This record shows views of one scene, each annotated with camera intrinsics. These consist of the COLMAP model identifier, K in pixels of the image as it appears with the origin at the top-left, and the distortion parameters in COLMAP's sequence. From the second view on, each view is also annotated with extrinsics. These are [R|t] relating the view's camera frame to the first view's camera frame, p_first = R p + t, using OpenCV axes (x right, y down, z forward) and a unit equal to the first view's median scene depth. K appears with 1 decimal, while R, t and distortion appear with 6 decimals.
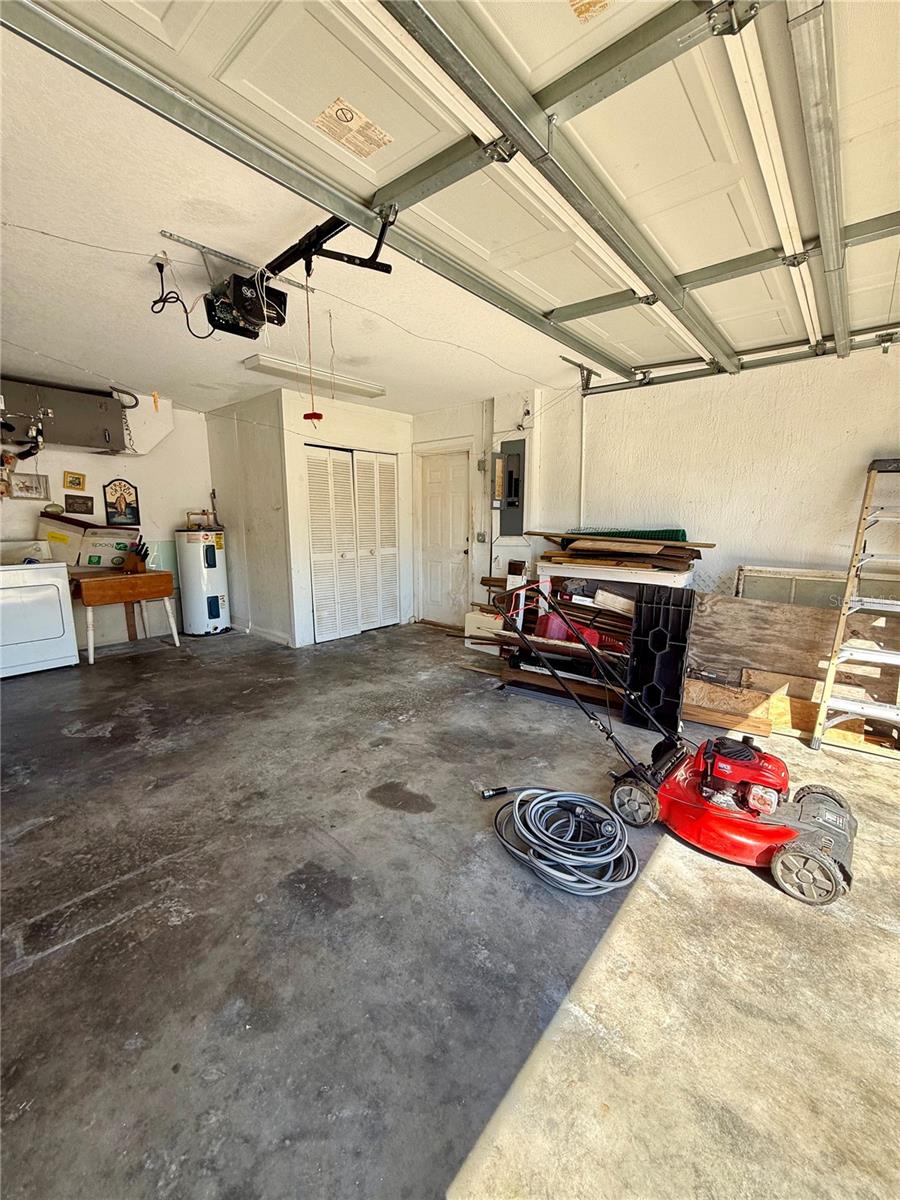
lens RADIAL K [[475.6, 0, 451.3], [0, 475.6, 597.7], [0, 0, 1]] dist [-0.001518, -0.000277]
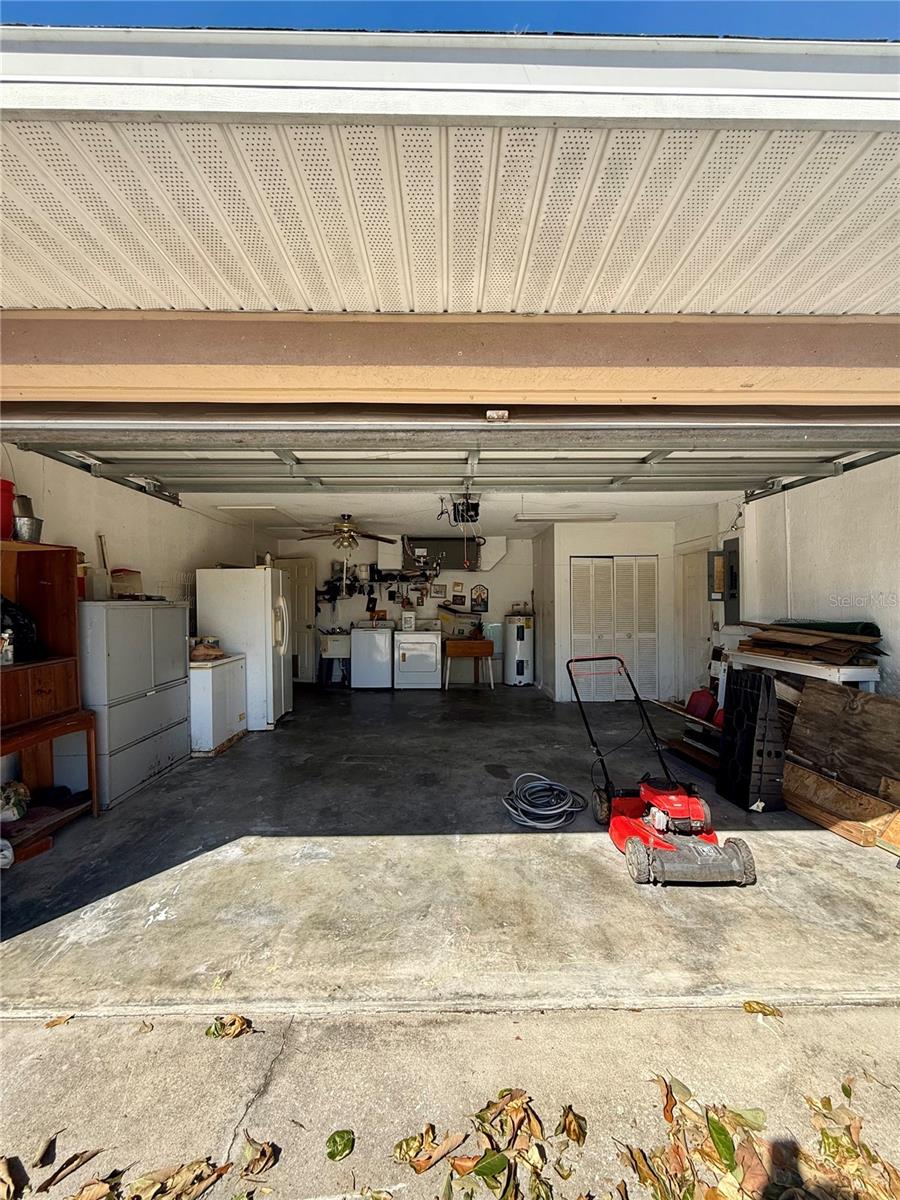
lens RADIAL K [[475.6, 0, 451.3], [0, 475.6, 597.7], [0, 0, 1]] dist [-0.001518, -0.000277]
pose [[0.661230, -0.013252, -0.750066, 0.563212], [-0.122330, 0.984556, -0.125237, 0.021393], [0.740142, 0.174566, 0.649397, -0.183196]]
